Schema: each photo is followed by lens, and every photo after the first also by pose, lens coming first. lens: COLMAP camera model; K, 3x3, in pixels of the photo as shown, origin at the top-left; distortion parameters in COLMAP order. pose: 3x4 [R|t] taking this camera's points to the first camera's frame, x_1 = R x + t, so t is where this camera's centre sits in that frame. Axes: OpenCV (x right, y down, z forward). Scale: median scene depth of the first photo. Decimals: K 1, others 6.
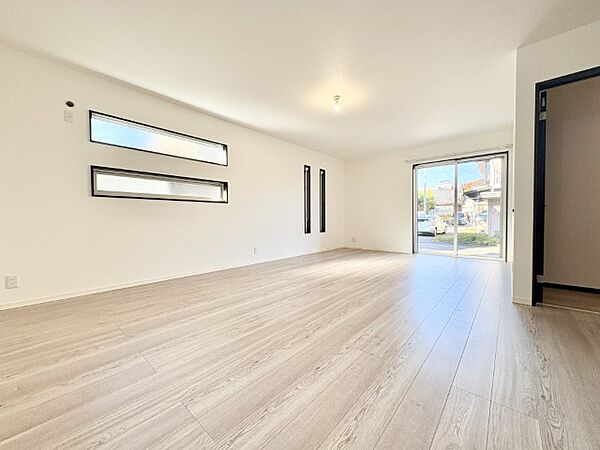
lens RADIAL K [[238.8, 0, 300.9], [0, 238.8, 223.4], [0, 0, 1]] dist [0.016112, 0.000205]
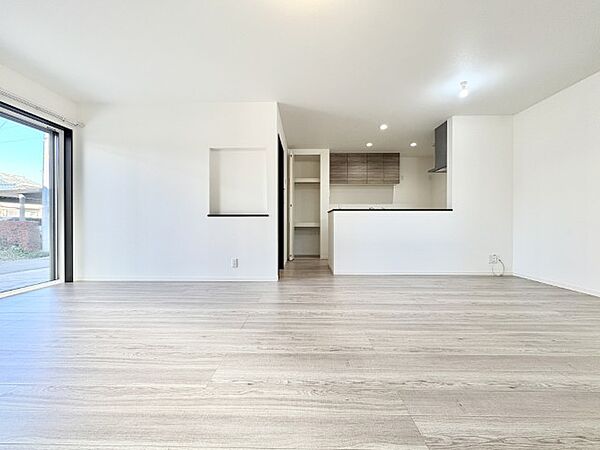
lens RADIAL K [[238.8, 0, 299.5], [0, 238.8, 225.4], [0, 0, 1]] dist [0.016112, 0.000205]
pose [[-0.645042, 0.002303, 0.764144, -0.304528], [0.015731, 0.999824, 0.010266, -0.020736], [-0.763986, 0.018642, -0.644964, 2.031450]]
